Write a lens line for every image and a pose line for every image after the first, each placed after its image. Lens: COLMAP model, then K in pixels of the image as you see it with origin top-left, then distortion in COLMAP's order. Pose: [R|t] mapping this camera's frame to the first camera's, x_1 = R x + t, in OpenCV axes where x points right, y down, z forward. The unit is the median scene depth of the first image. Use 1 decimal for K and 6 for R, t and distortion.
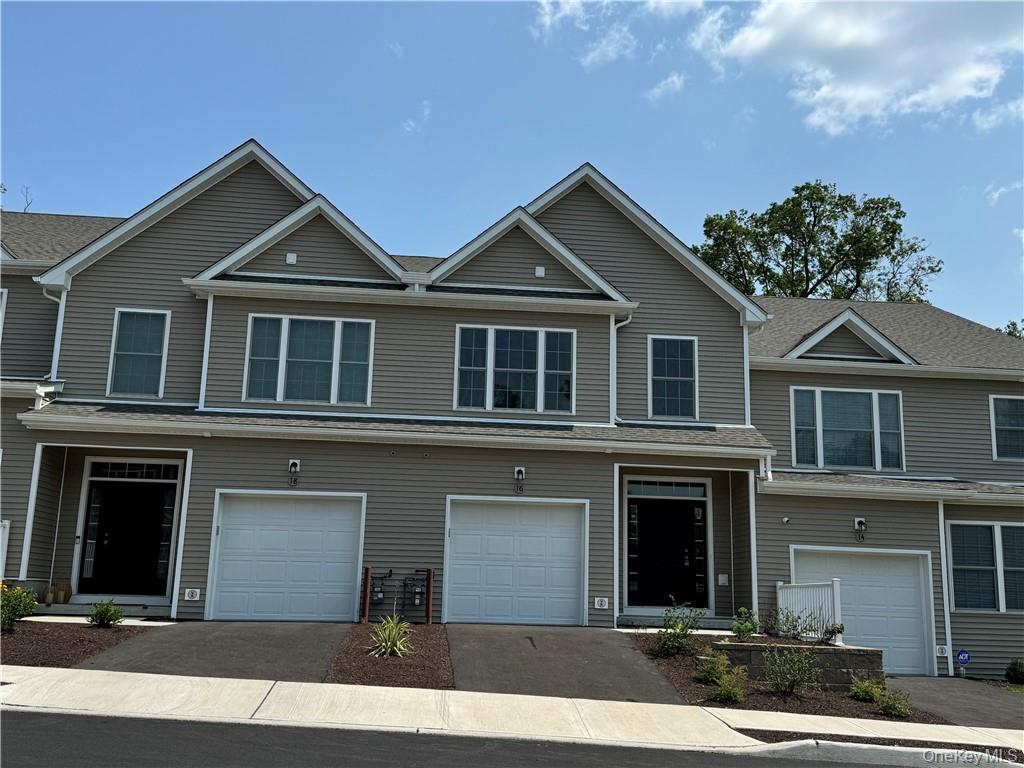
lens RADIAL K [[1005.7, 0, 509.8], [0, 1005.7, 396.2], [0, 0, 1]] dist [0.085968, 0.000000]
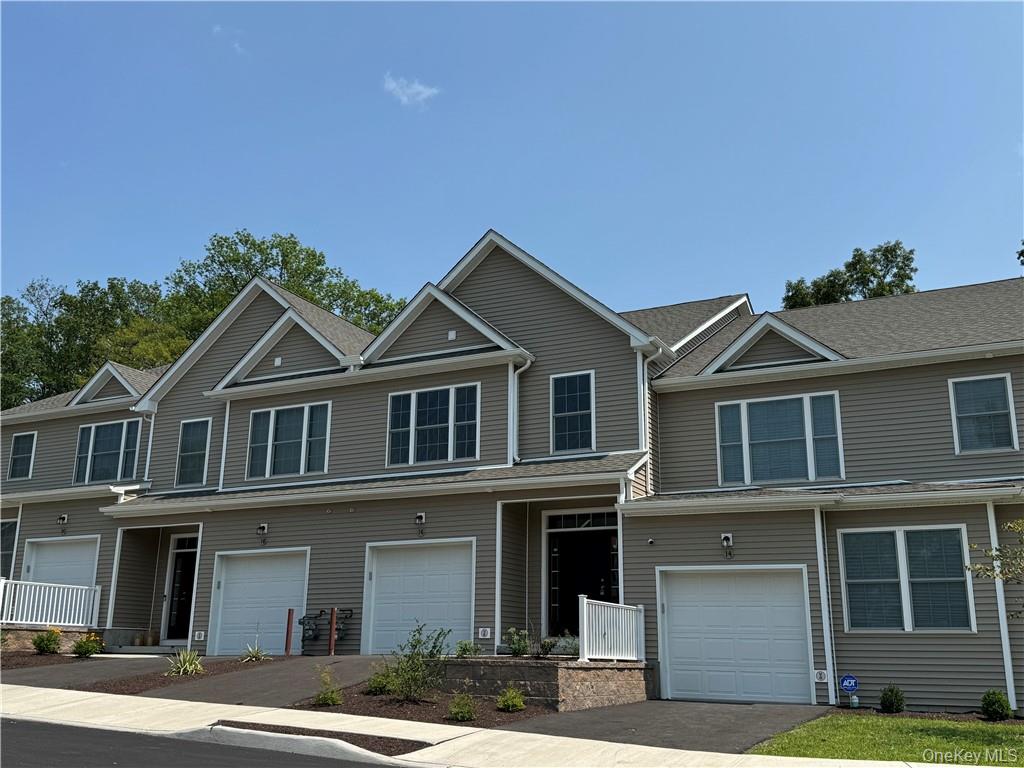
lens RADIAL K [[1005.7, 0, 506.3], [0, 1005.7, 384.8], [0, 0, 1]] dist [0.085968, 0.000000]
pose [[0.849329, -0.154649, -0.504701, 0.655111], [0.112342, 0.987174, -0.113433, 0.065445], [0.515770, 0.039643, 0.855809, 0.081366]]
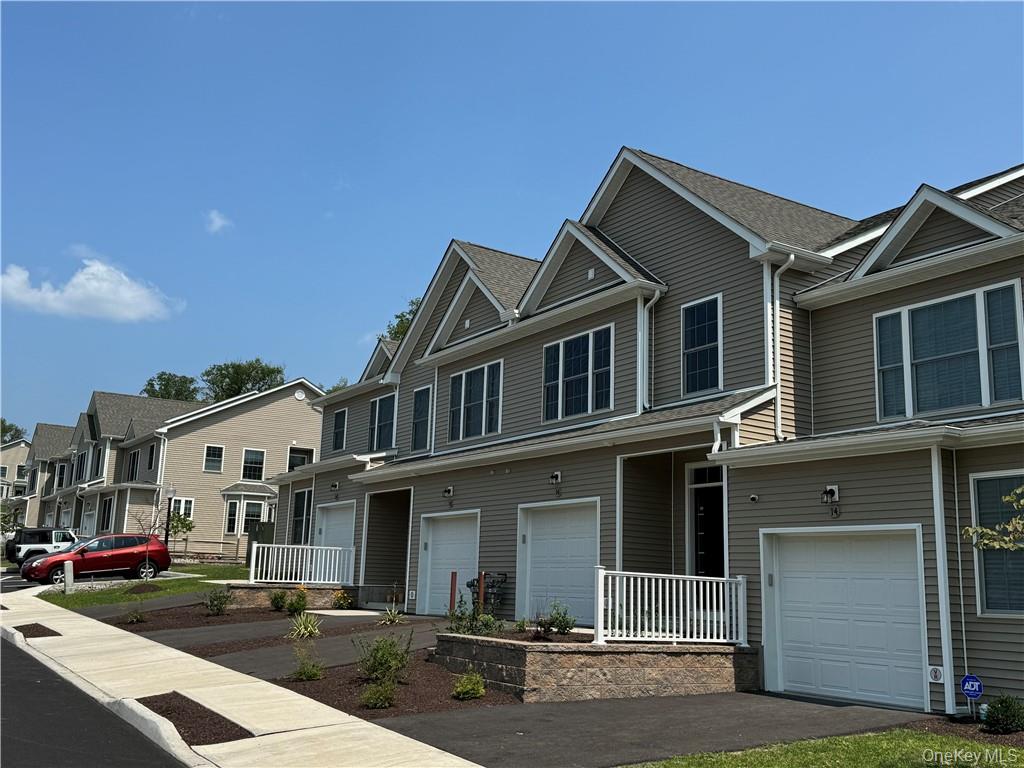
lens RADIAL K [[1005.7, 0, 506.4], [0, 1005.7, 392.3], [0, 0, 1]] dist [0.085968, 0.000000]
pose [[0.474169, -0.182881, -0.861231, 0.861159], [0.152890, 0.980431, -0.124016, 0.107083], [0.867058, -0.072869, 0.492850, 0.434907]]
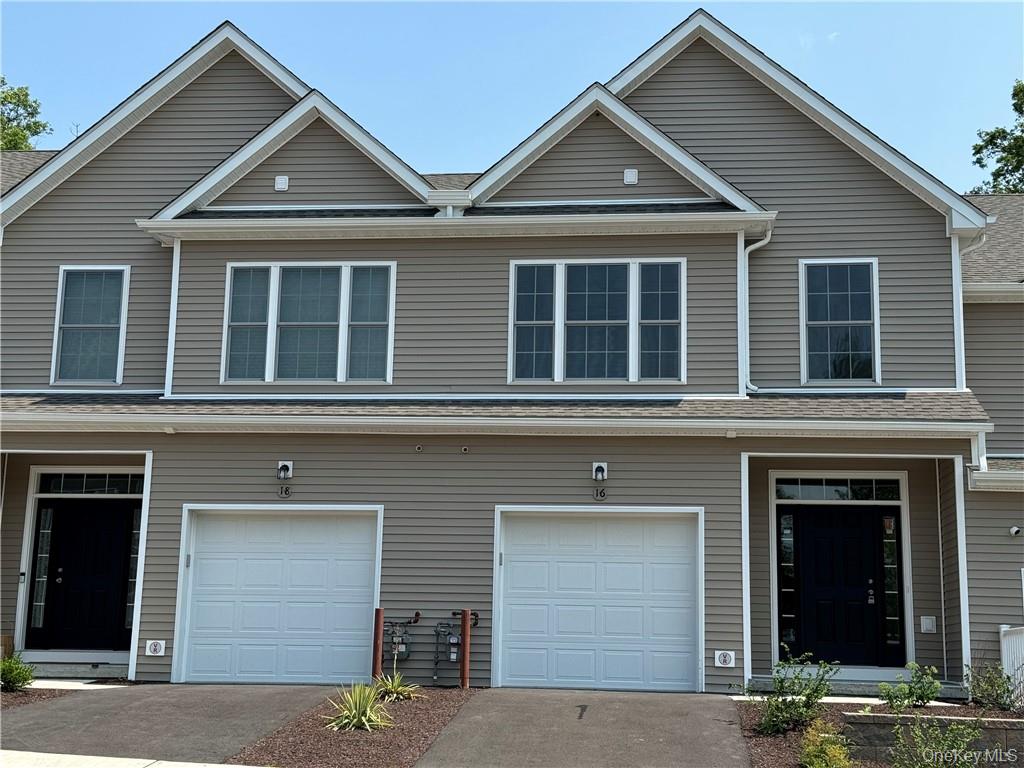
lens RADIAL K [[1428.4, 0, 499.6], [0, 1428.4, 398.2], [0, 0, 1]] dist [0.130247, 0.000000]
pose [[0.978977, -0.040413, -0.199927, 0.135468], [0.042359, 0.999088, 0.005461, 0.017891], [0.199524, -0.013815, 0.979796, 0.027593]]
